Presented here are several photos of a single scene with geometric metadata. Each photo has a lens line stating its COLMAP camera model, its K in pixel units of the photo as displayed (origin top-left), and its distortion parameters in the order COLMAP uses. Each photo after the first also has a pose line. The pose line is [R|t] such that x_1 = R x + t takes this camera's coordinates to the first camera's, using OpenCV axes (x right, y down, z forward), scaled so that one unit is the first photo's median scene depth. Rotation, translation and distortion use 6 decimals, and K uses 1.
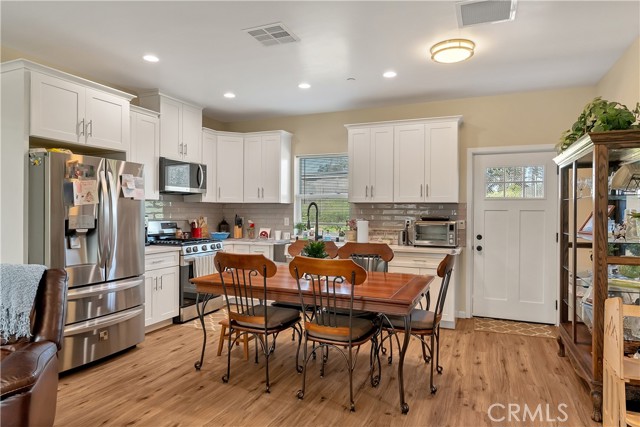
lens RADIAL K [[401.0, 0, 319.2], [0, 401.0, 215.1], [0, 0, 1]] dist [0.001437, 0.000666]
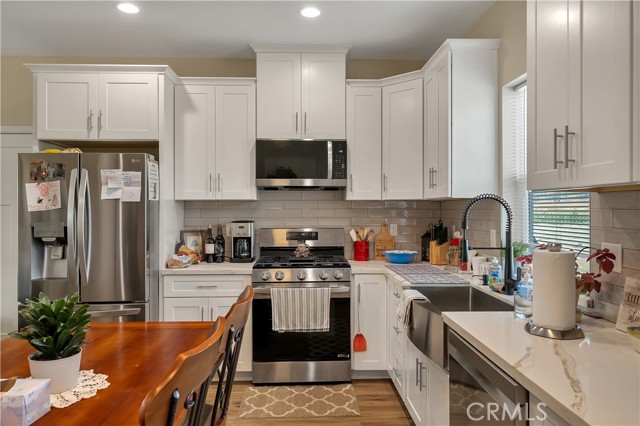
lens RADIAL K [[445.1, 0, 319.3], [0, 445.1, 211.4], [0, 0, 1]] dist [0.009595, -0.002904]
pose [[0.421723, -0.004149, -0.906715, 0.352472], [-0.002815, 0.999979, -0.005885, -0.012071], [0.906720, 0.005034, 0.421702, 0.742237]]
